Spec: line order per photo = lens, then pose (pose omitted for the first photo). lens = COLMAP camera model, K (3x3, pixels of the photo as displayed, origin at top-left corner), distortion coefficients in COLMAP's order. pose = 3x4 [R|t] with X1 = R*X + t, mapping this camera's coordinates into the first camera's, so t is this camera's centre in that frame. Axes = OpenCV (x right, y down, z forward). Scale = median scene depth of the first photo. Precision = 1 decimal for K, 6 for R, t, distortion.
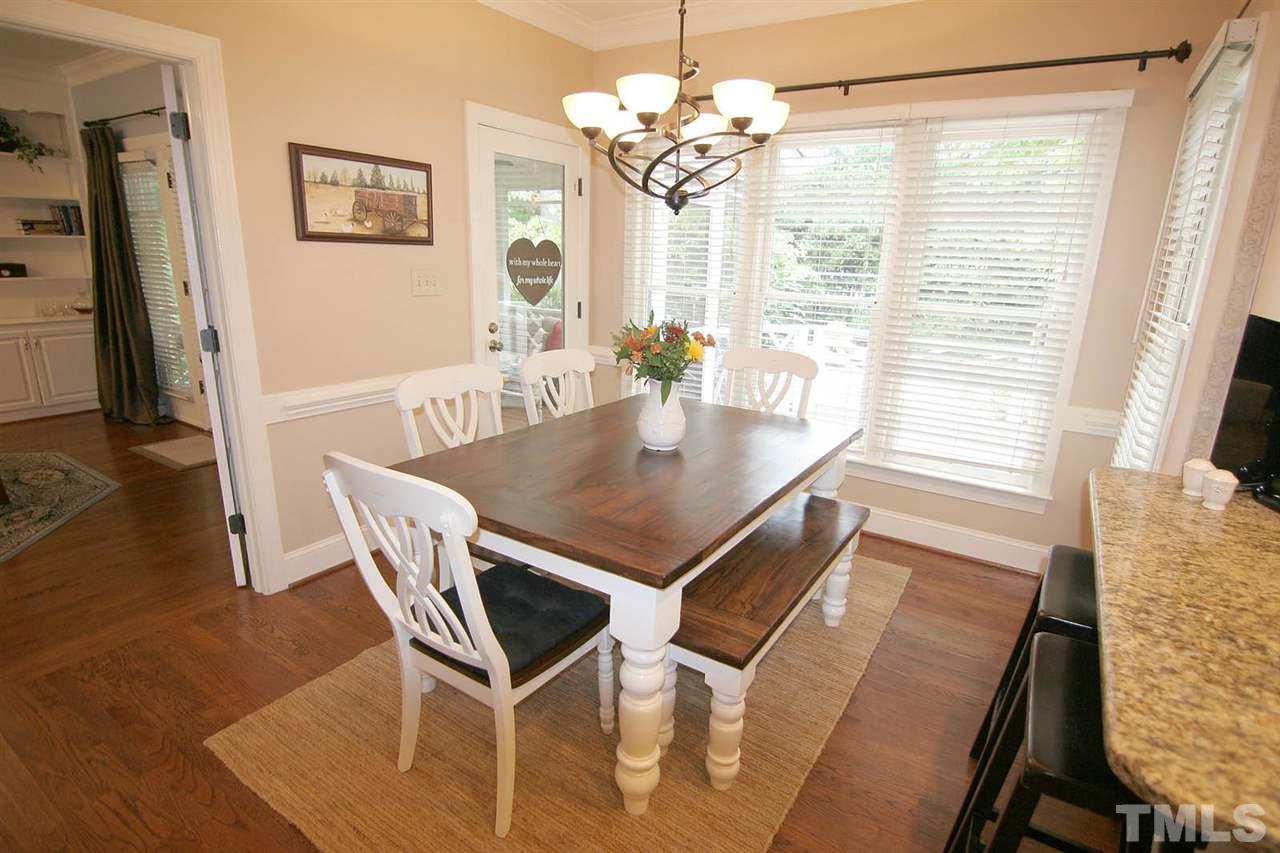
lens RADIAL K [[654.9, 0, 646.0], [0, 654.9, 433.8], [0, 0, 1]] dist [-0.008637, -0.001933]
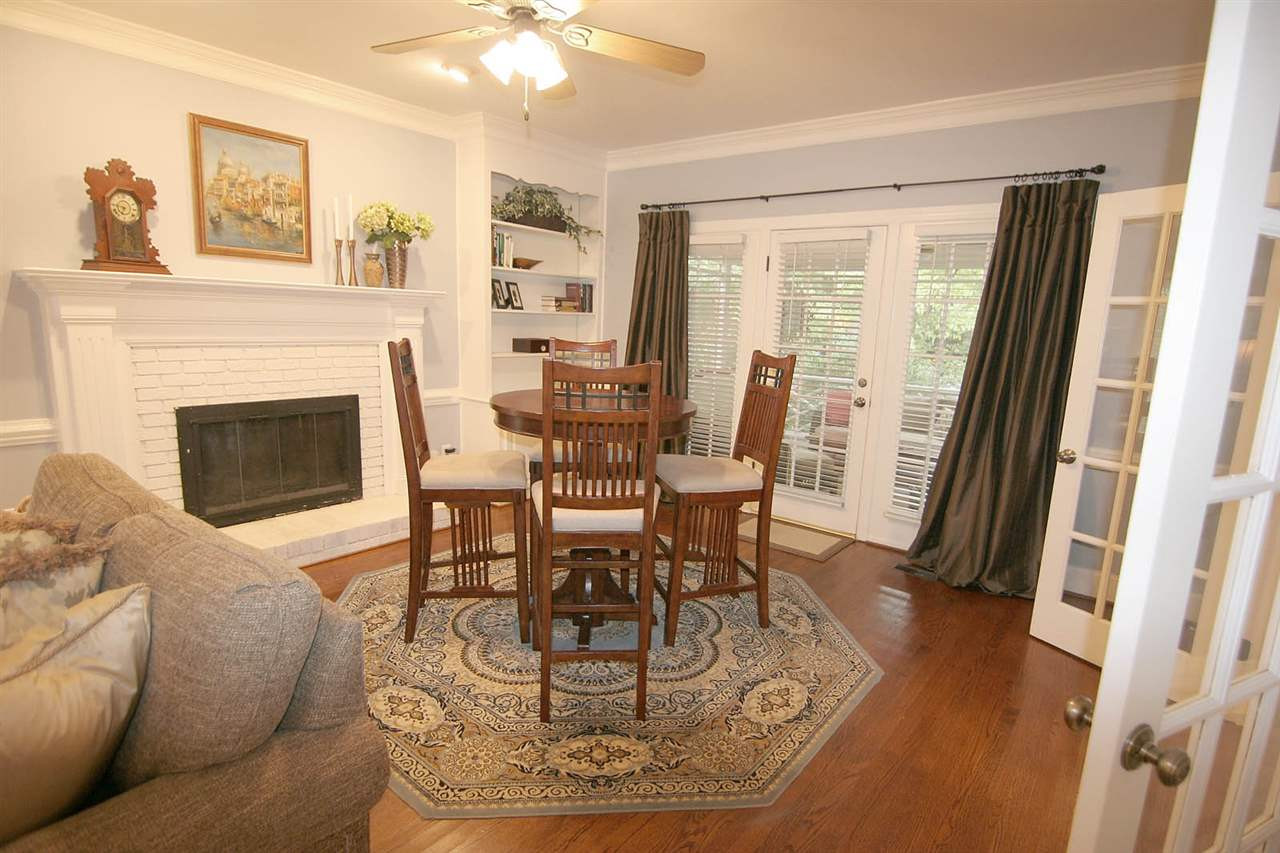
lens RADIAL K [[654.9, 0, 646.0], [0, 654.9, 433.8], [0, 0, 1]] dist [-0.008637, -0.001933]
pose [[0.995726, 0.021712, -0.089769, -0.724860], [-0.029893, 0.995418, -0.090826, -0.027312], [0.087386, 0.093121, 0.991813, 0.012281]]
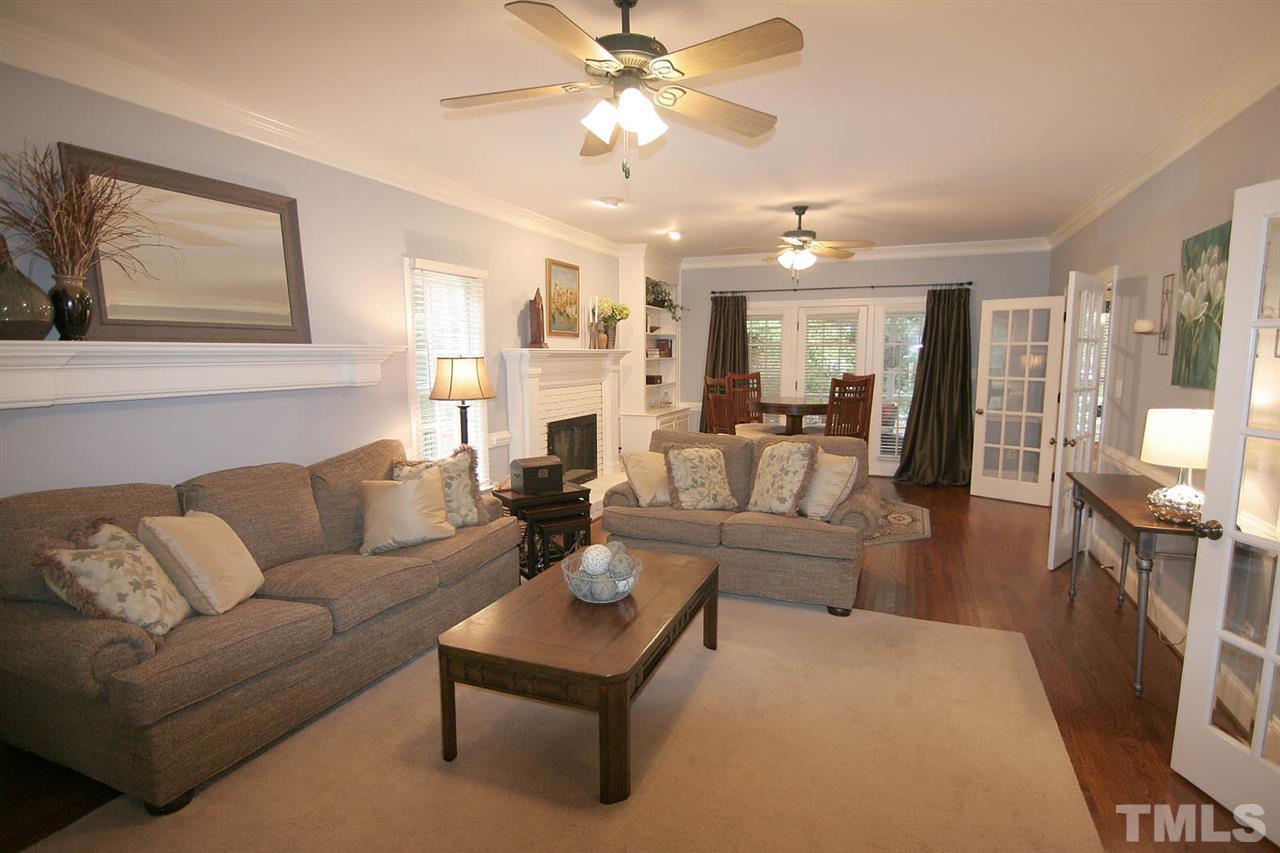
lens RADIAL K [[654.9, 0, 646.0], [0, 654.9, 433.8], [0, 0, 1]] dist [-0.008637, -0.001933]
pose [[0.980744, -0.060906, 0.185556, -1.312965], [0.086719, 0.987134, -0.134338, 0.092396], [-0.174987, 0.147843, 0.973407, -0.543114]]
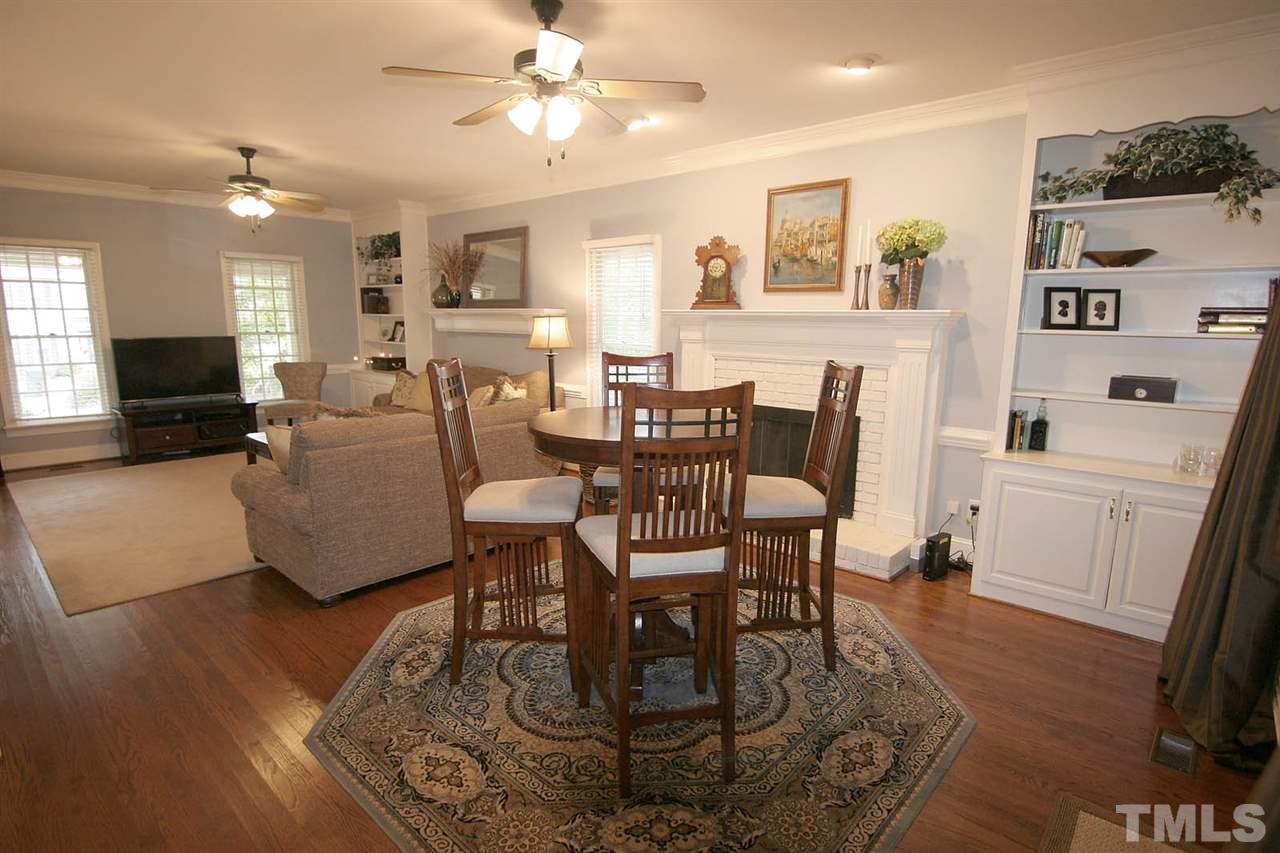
lens RADIAL K [[654.9, 0, 646.0], [0, 654.9, 433.8], [0, 0, 1]] dist [-0.008637, -0.001933]
pose [[-0.153284, 0.130709, -0.979499, -0.309382], [-0.281225, 0.944456, 0.170042, -0.184566], [0.947321, 0.301525, -0.108011, 0.629441]]
